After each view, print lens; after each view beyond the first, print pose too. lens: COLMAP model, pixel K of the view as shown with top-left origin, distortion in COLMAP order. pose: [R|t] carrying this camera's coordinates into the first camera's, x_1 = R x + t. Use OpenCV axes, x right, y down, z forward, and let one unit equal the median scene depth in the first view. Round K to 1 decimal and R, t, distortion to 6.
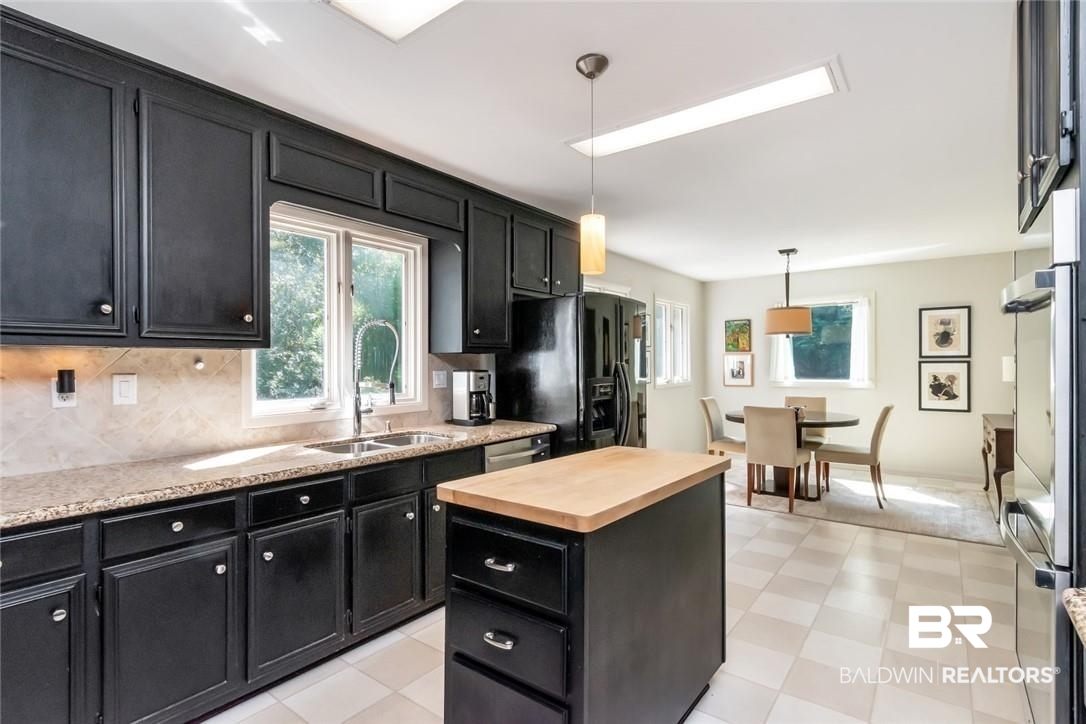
lens RADIAL K [[537.3, 0, 539.9], [0, 537.3, 364.7], [0, 0, 1]] dist [-0.001393, -0.000677]
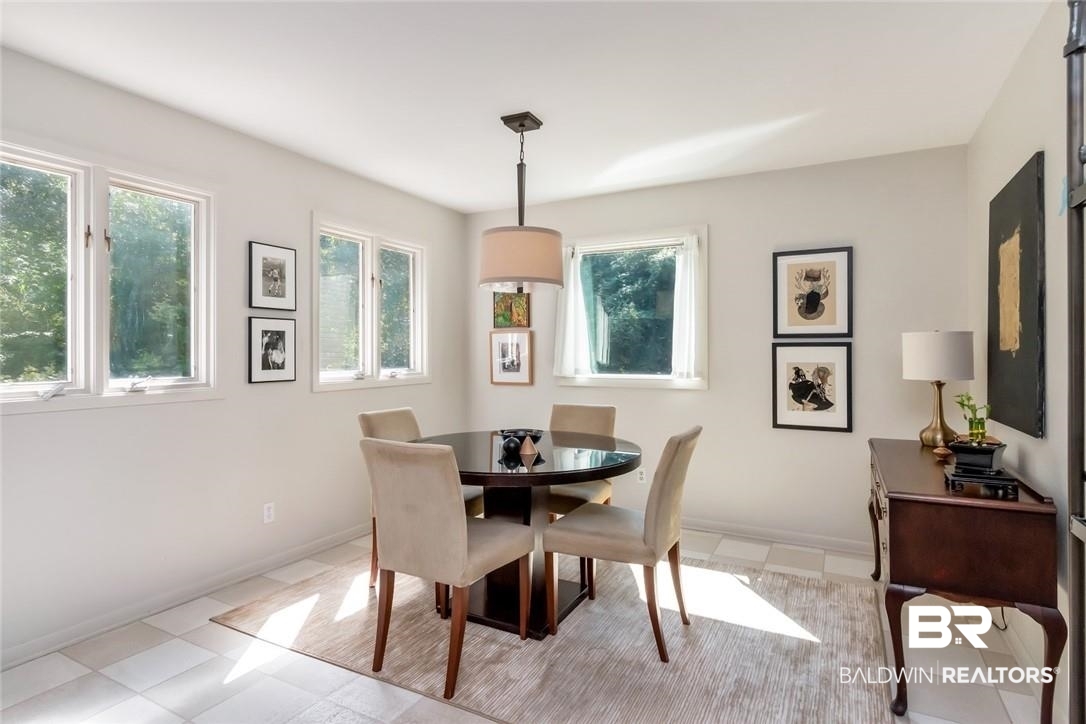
lens RADIAL K [[579.3, 0, 539.9], [0, 579.3, 347.0], [0, 0, 1]] dist [0.000938, -0.001496]
pose [[0.987641, 0.008046, 0.156526, 0.363577], [-0.006075, 0.999896, -0.013070, 0.007371], [-0.156615, 0.011957, 0.987587, 0.425842]]
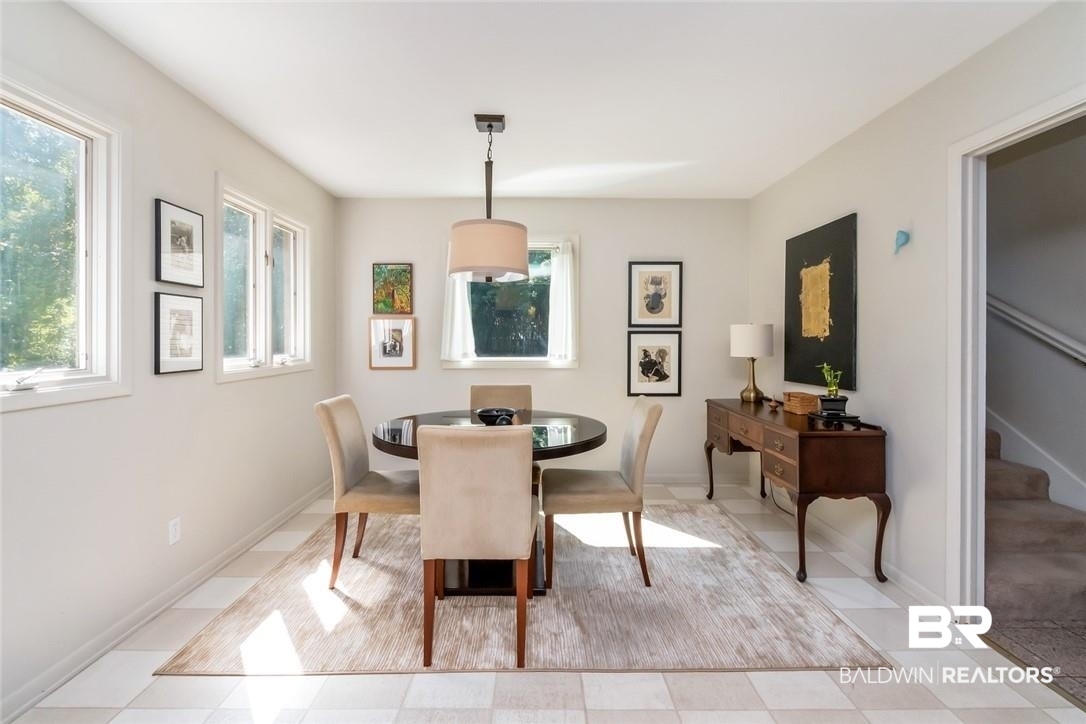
lens RADIAL K [[502.4, 0, 544.8], [0, 502.4, 338.9], [0, 0, 1]] dist [0.000082, -0.000104]
pose [[0.788095, 0.008463, 0.615495, 0.180156], [-0.004988, 0.999960, -0.007363, 0.010218], [-0.615533, 0.002732, 0.788107, 0.522282]]
